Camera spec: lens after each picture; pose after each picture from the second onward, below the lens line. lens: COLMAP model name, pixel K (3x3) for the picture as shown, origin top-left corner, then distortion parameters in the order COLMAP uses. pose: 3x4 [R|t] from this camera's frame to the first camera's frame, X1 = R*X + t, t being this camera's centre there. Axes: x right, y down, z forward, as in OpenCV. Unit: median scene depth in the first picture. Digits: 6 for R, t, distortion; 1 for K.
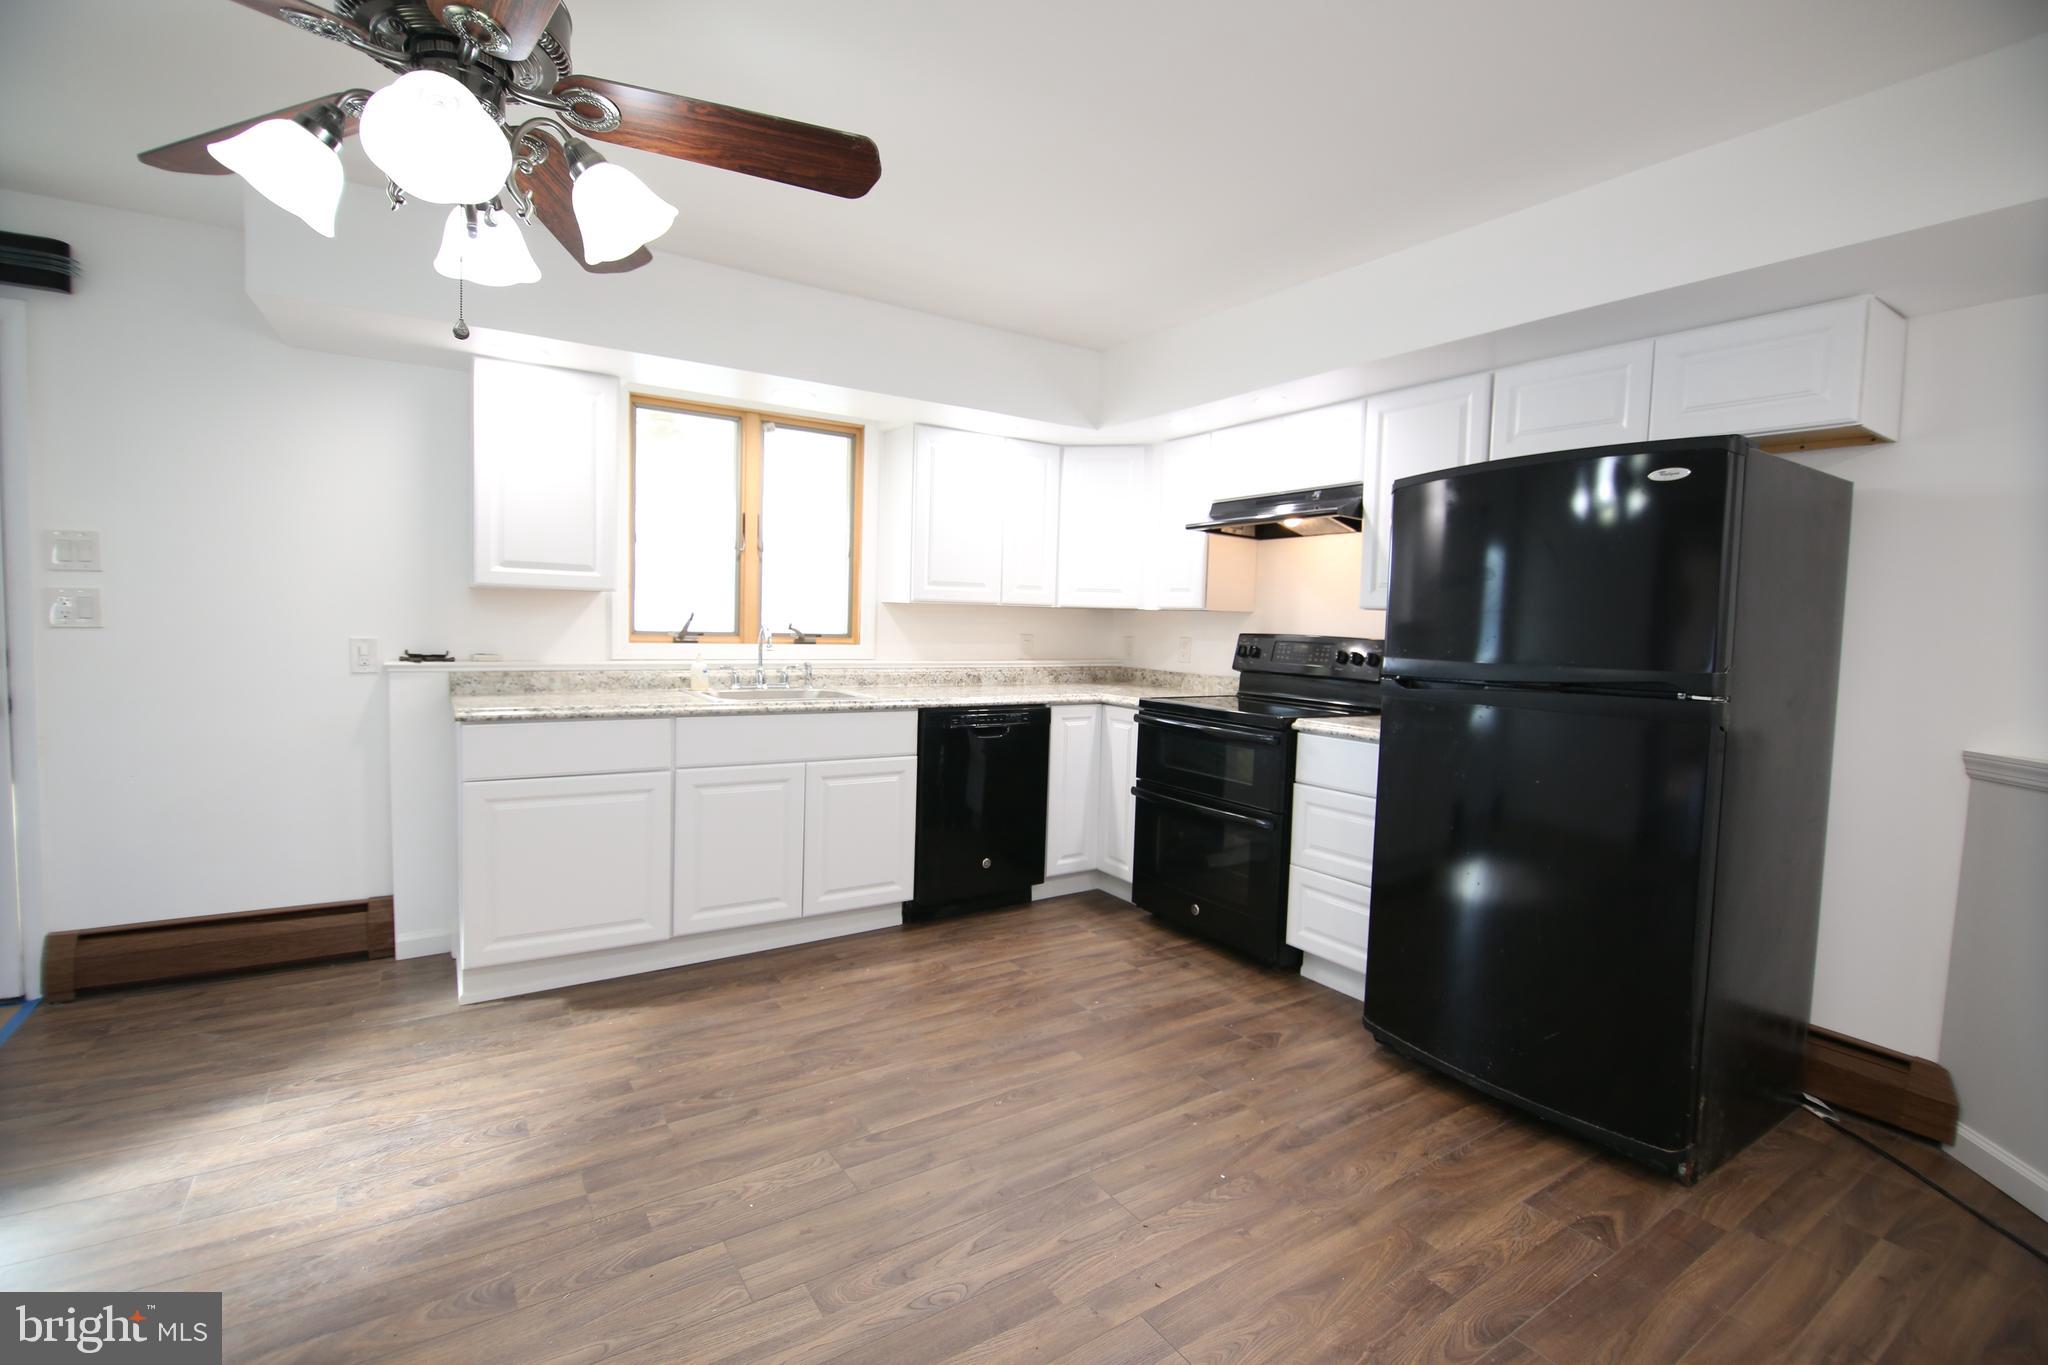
lens RADIAL K [[908.2, 0, 1023.6], [0, 908.2, 676.4], [0, 0, 1]] dist [-0.010874, -0.004397]
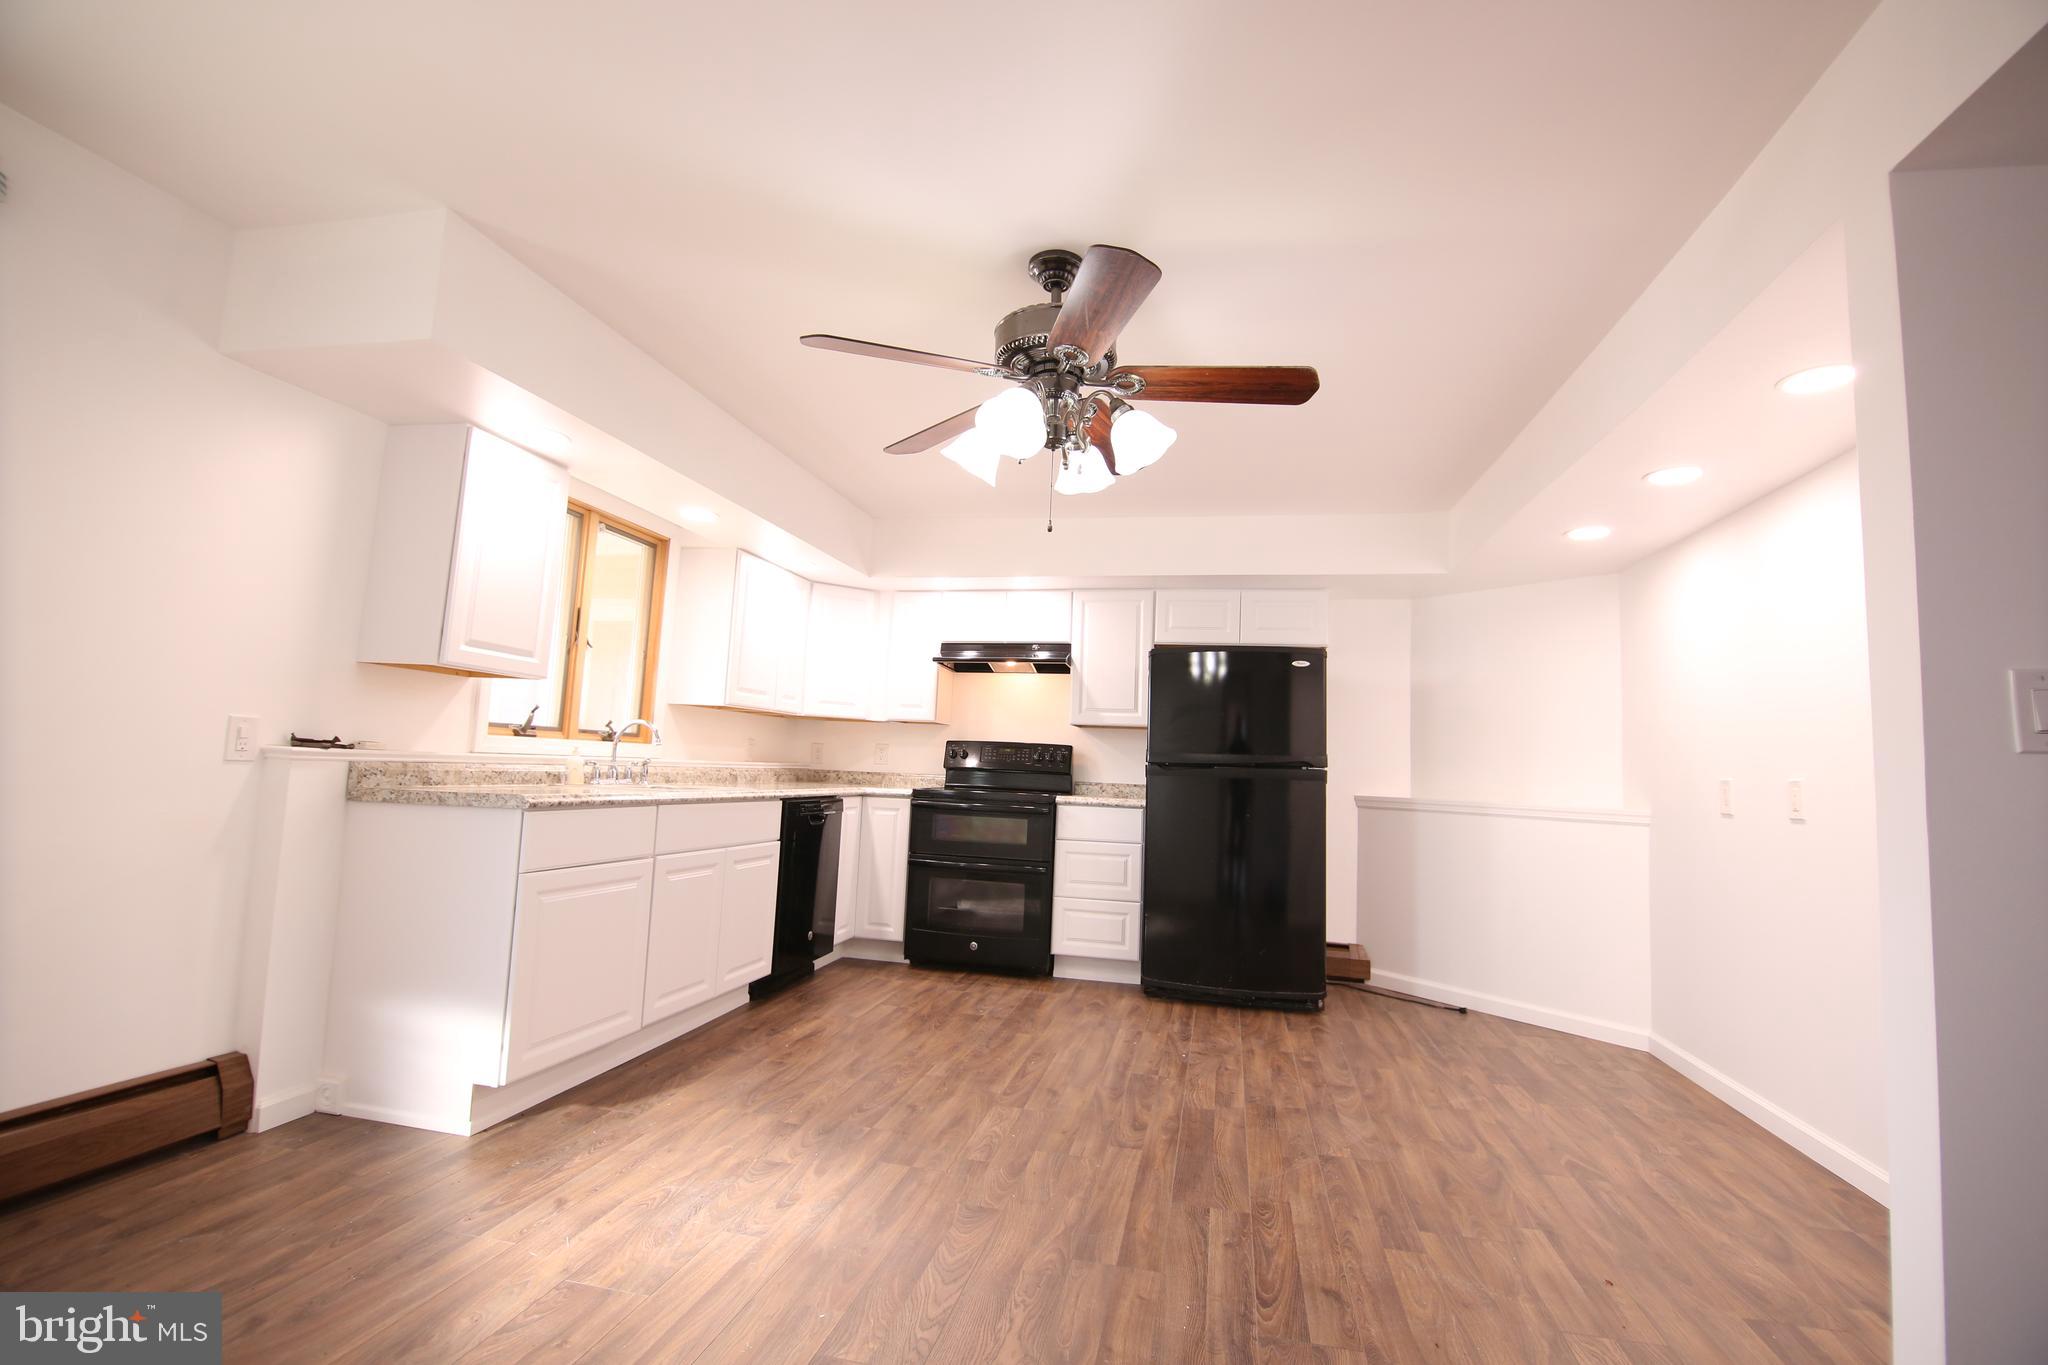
lens RADIAL K [[908.2, 0, 1023.3], [0, 908.2, 671.1], [0, 0, 1]] dist [-0.010874, -0.004397]
pose [[0.719968, 0.074551, 0.689992, -0.807145], [0.024575, 0.990851, -0.132701, 0.041141], [-0.693572, 0.112497, 0.711549, -0.047230]]
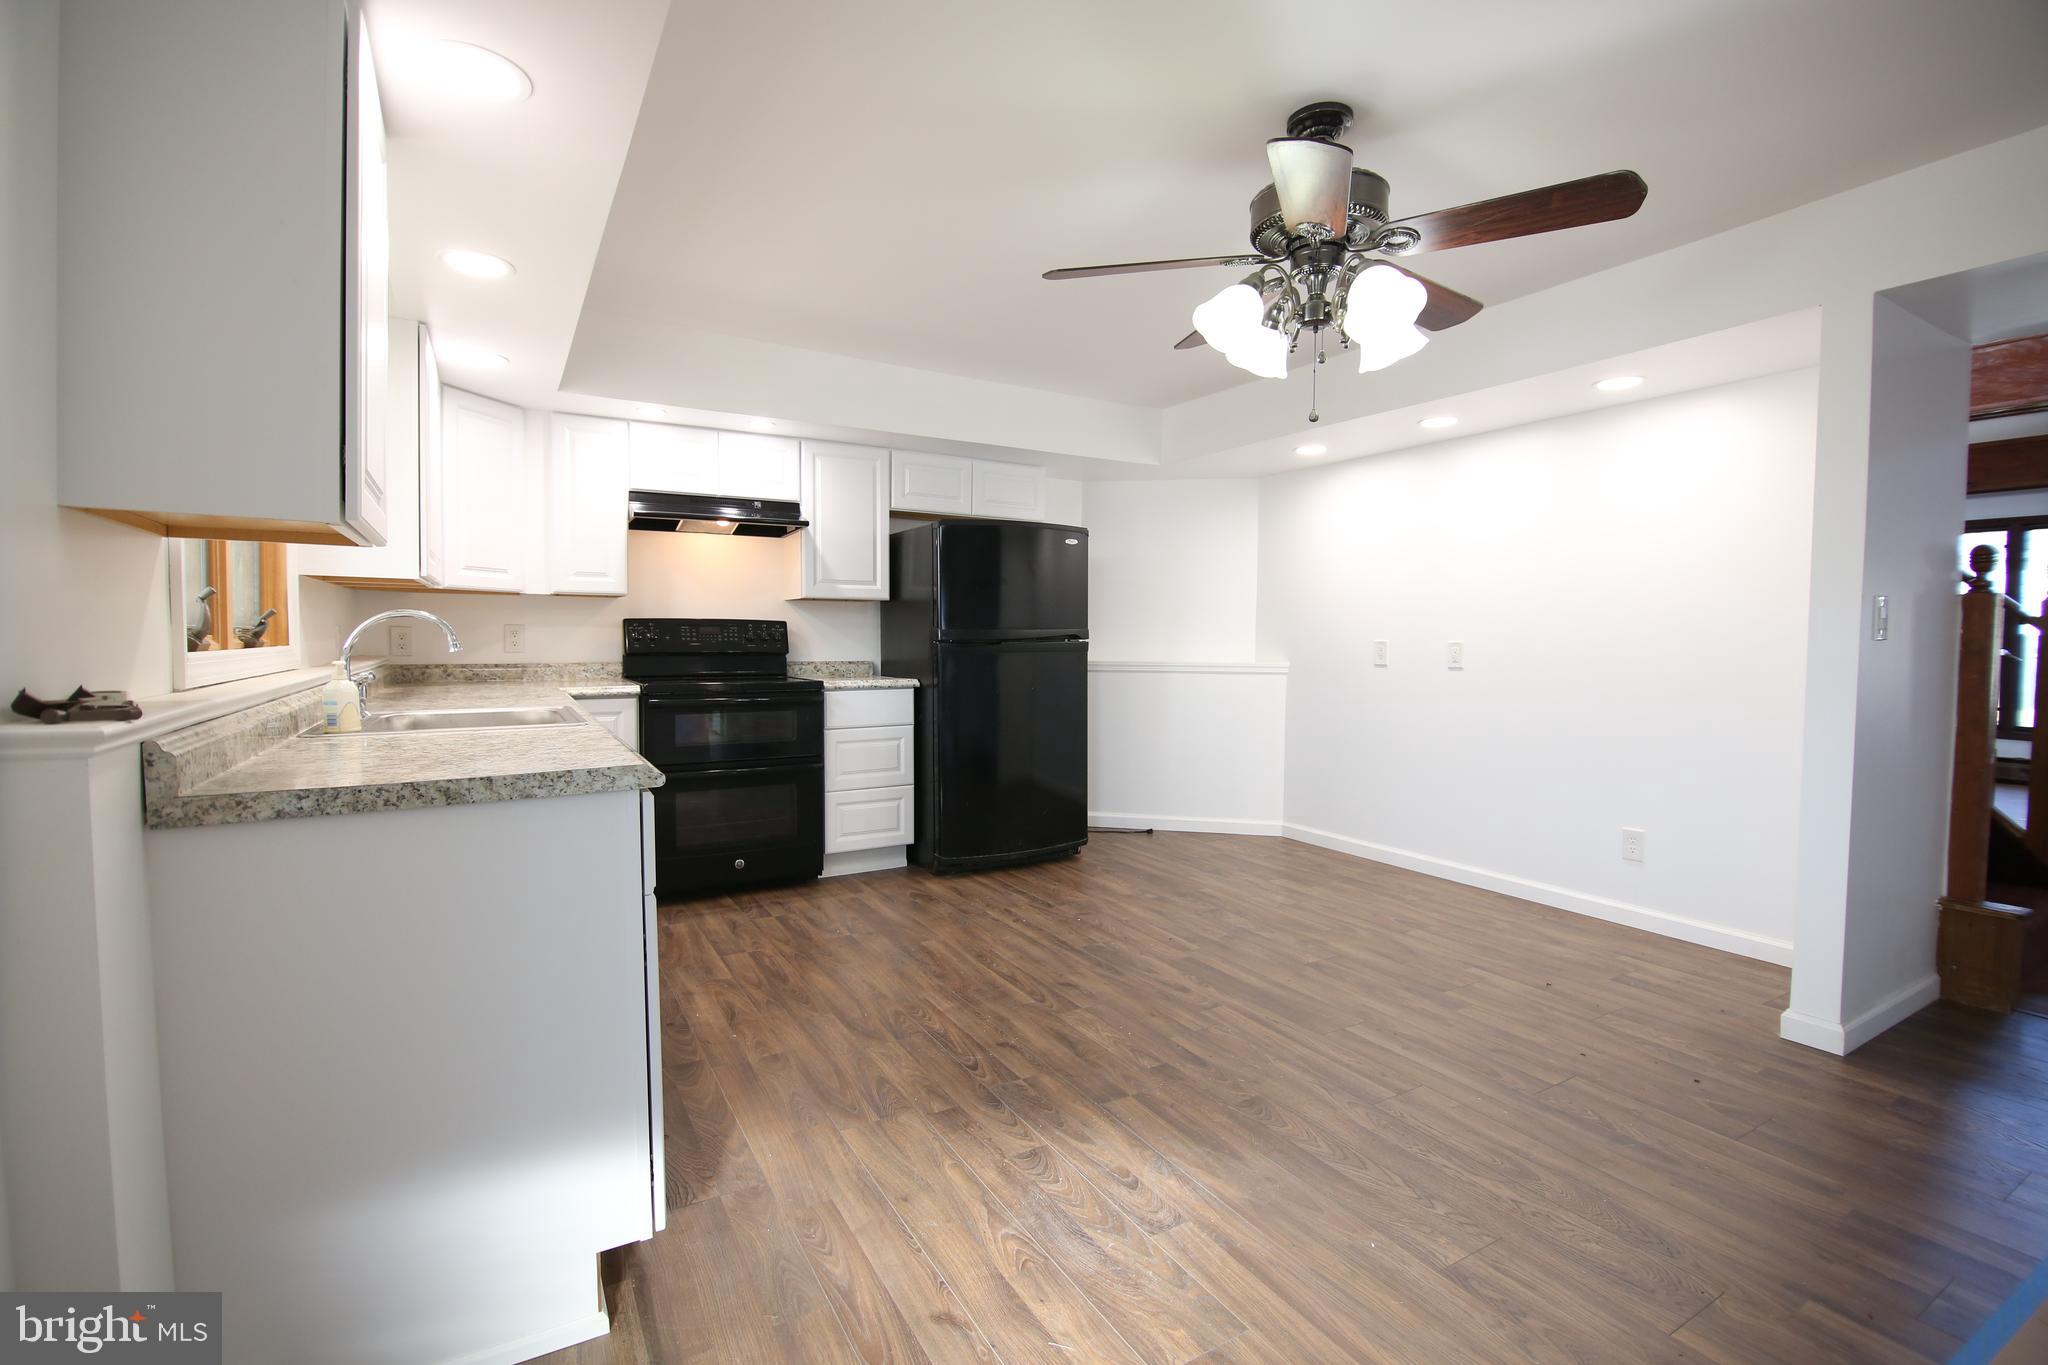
lens RADIAL K [[908.2, 0, 1020.7], [0, 908.2, 673.6], [0, 0, 1]] dist [-0.010874, -0.004397]
pose [[0.060902, -0.070922, 0.995621, -1.017484], [0.060564, 0.995897, 0.067237, -0.036125], [-0.996305, 0.056204, 0.064948, 0.648690]]
